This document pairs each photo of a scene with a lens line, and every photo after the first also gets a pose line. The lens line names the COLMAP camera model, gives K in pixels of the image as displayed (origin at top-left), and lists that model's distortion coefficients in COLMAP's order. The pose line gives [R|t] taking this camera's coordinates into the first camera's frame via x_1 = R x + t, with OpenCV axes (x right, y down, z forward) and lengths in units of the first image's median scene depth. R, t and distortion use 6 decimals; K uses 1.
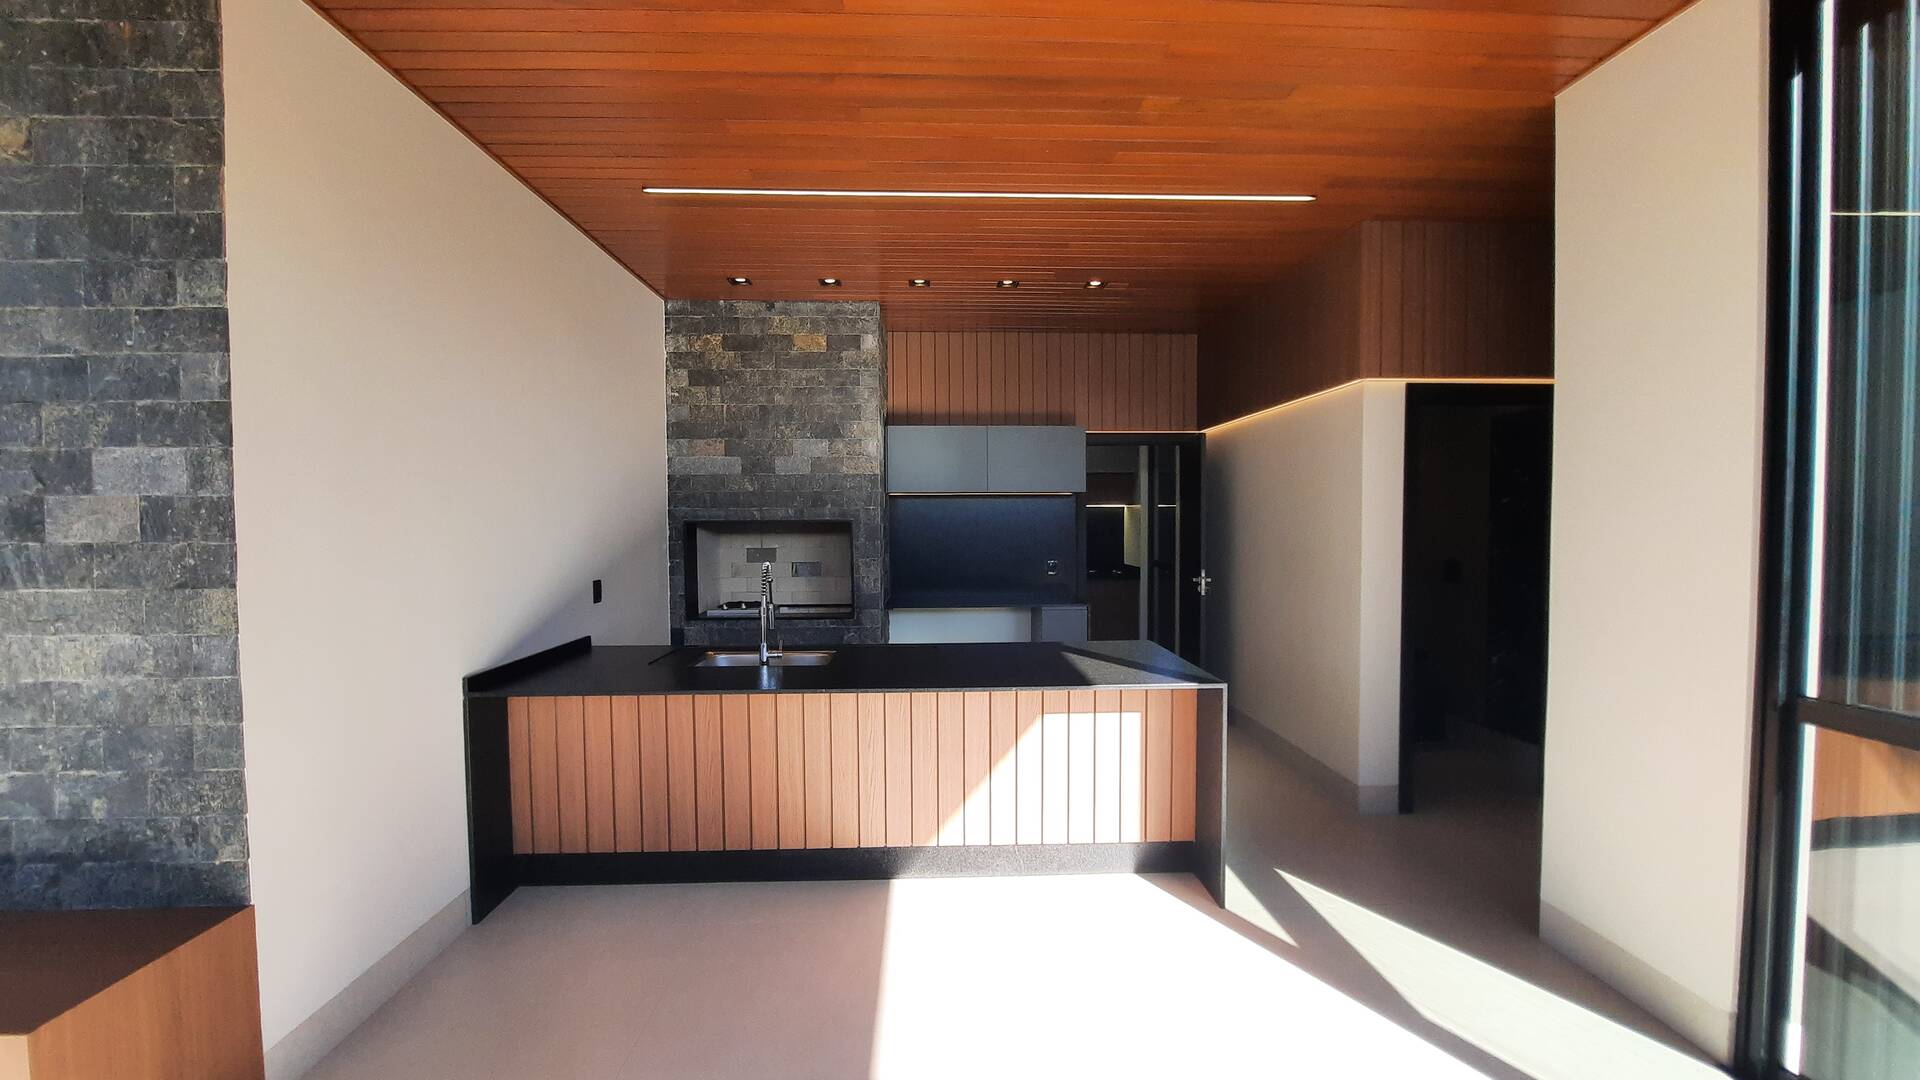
lens RADIAL K [[767.3, 0, 960.2], [0, 767.3, 543.6], [0, 0, 1]] dist [-0.017319, -0.000355]
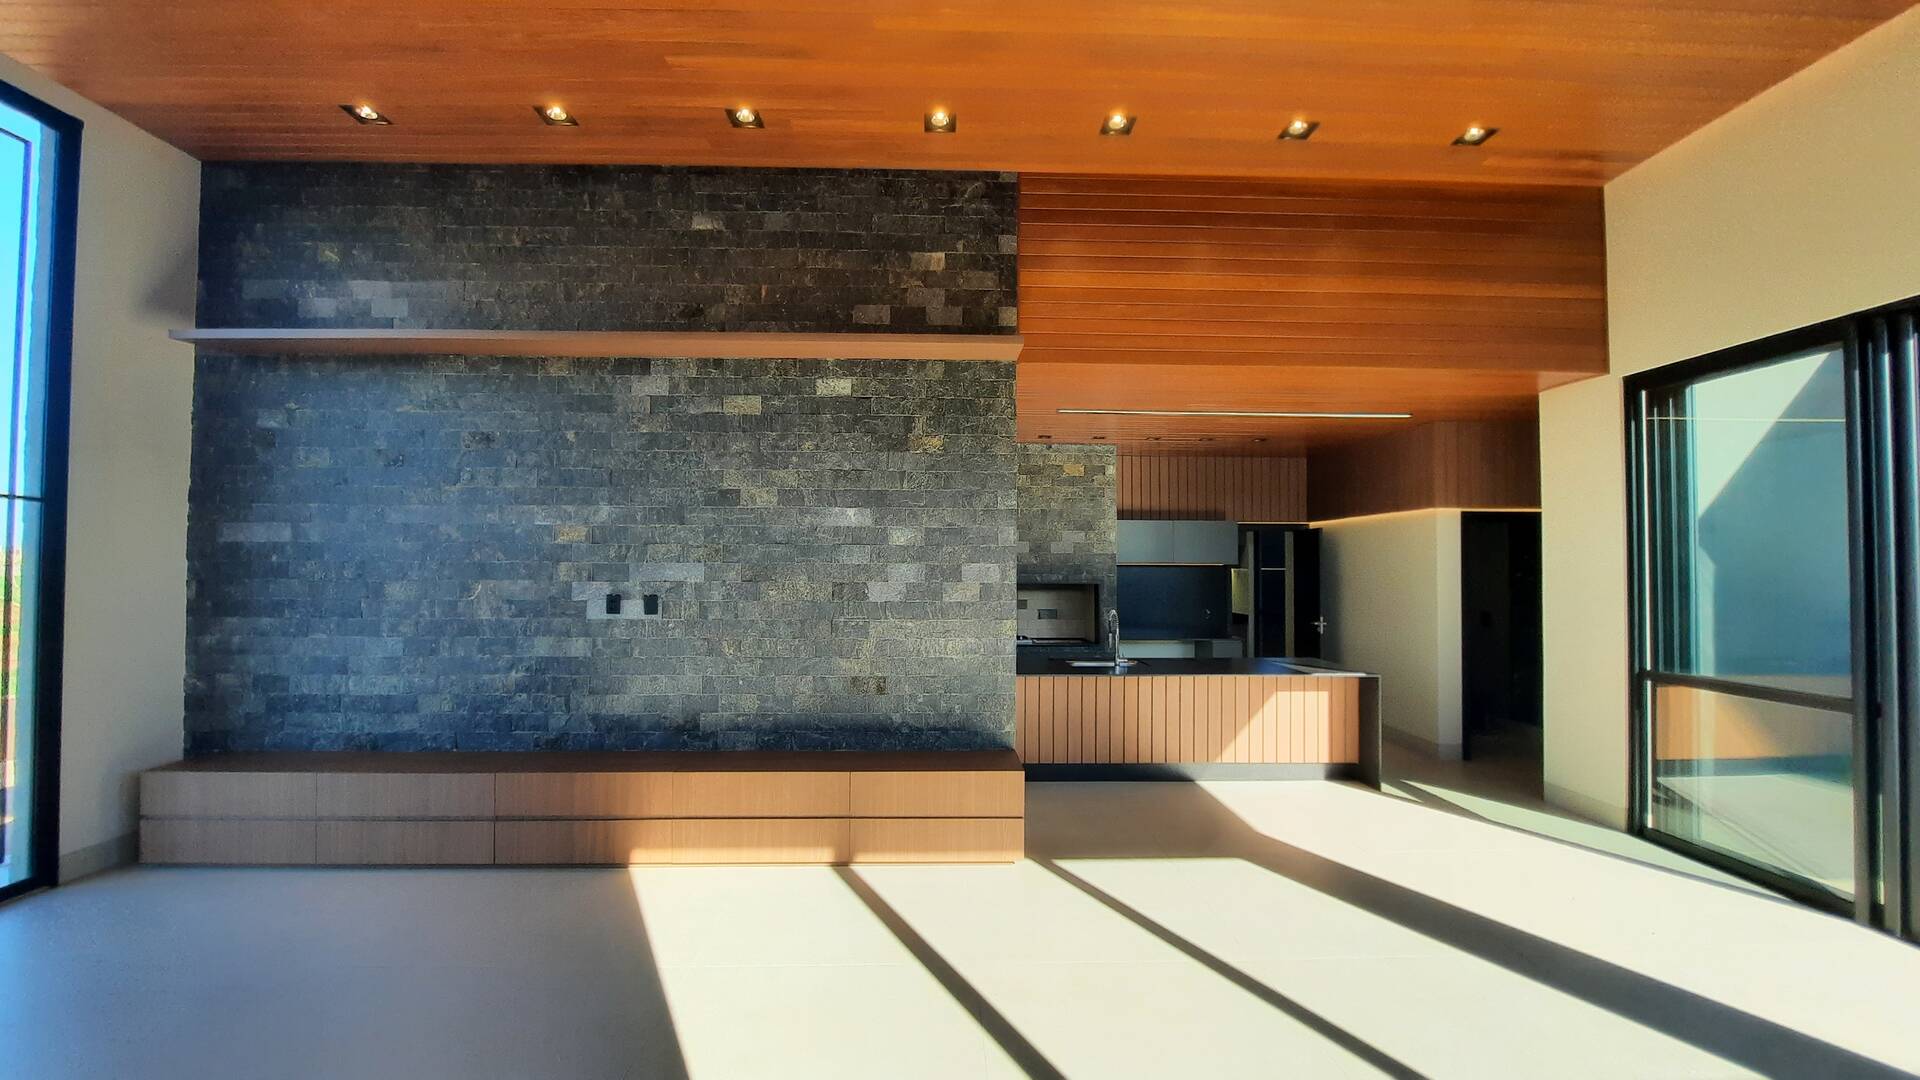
lens RADIAL K [[767.3, 0, 960.2], [0, 767.3, 543.6], [0, 0, 1]] dist [-0.017319, -0.000355]
pose [[0.999880, 0.008539, -0.012957, -0.533948], [-0.009295, 0.998185, -0.059494, -0.019598], [0.012425, 0.059608, 0.998145, -0.745967]]
